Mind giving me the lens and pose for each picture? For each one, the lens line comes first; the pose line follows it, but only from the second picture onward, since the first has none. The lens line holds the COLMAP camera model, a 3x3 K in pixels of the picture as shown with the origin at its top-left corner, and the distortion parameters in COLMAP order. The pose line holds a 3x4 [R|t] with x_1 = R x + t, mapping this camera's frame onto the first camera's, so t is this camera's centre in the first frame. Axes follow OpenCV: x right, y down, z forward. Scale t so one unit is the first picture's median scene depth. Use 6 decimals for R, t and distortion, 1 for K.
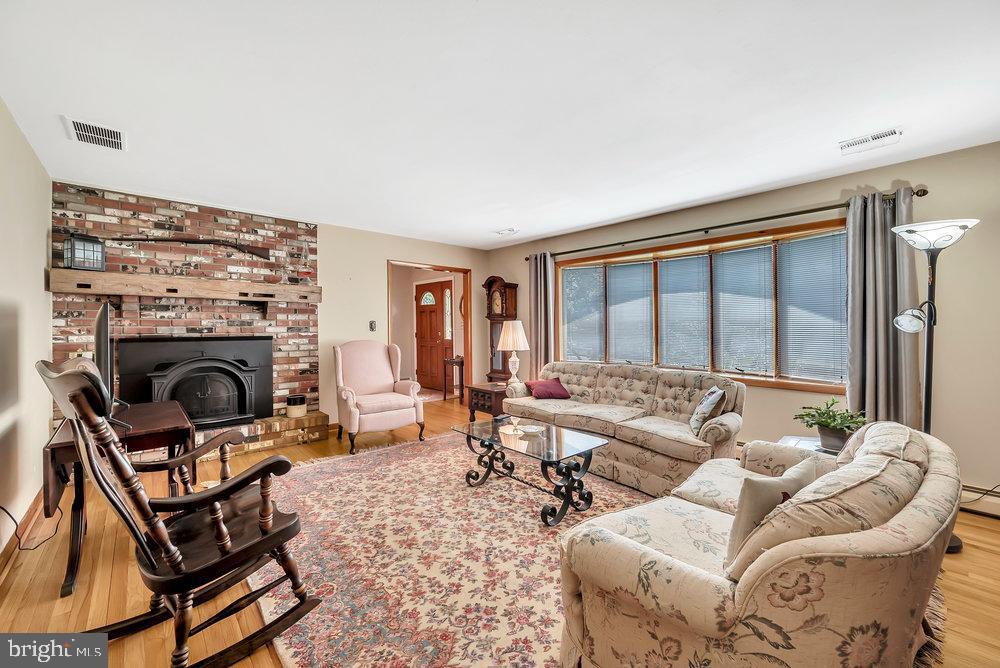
lens RADIAL K [[396.6, 0, 508.8], [0, 396.6, 333.3], [0, 0, 1]] dist [-0.001639, 0.000001]
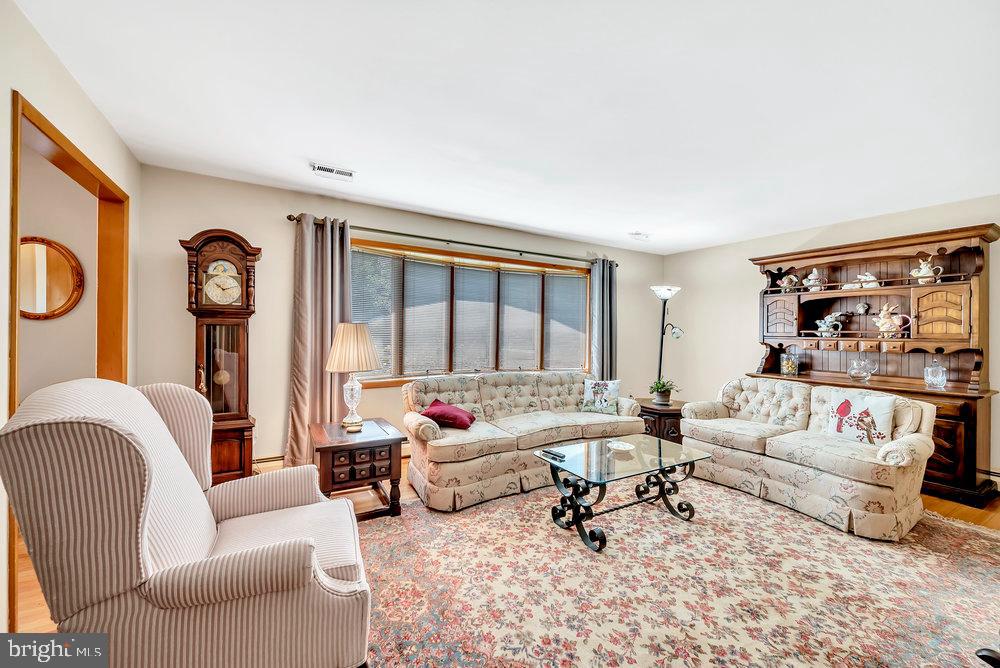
lens RADIAL K [[396.6, 0, 506.7], [0, 396.6, 332.3], [0, 0, 1]] dist [-0.001639, 0.000001]
pose [[0.203990, 0.006040, 0.978954, -0.832793], [0.003183, 0.999972, -0.006833, -0.016493], [-0.978968, 0.004510, 0.203965, 0.990124]]
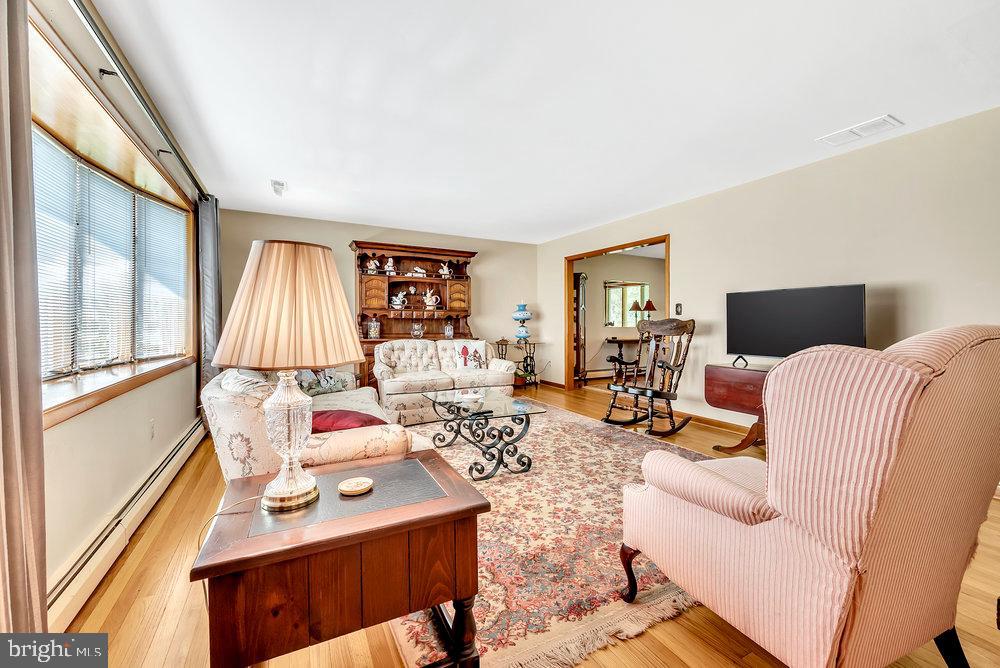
lens RADIAL K [[396.6, 0, 497.3], [0, 396.6, 324.3], [0, 0, 1]] dist [-0.001639, 0.000001]
pose [[-0.964054, -0.007445, 0.265600, -0.267651], [-0.001159, 0.999716, 0.023817, 0.019800], [-0.265702, 0.022653, -0.963789, 1.857218]]
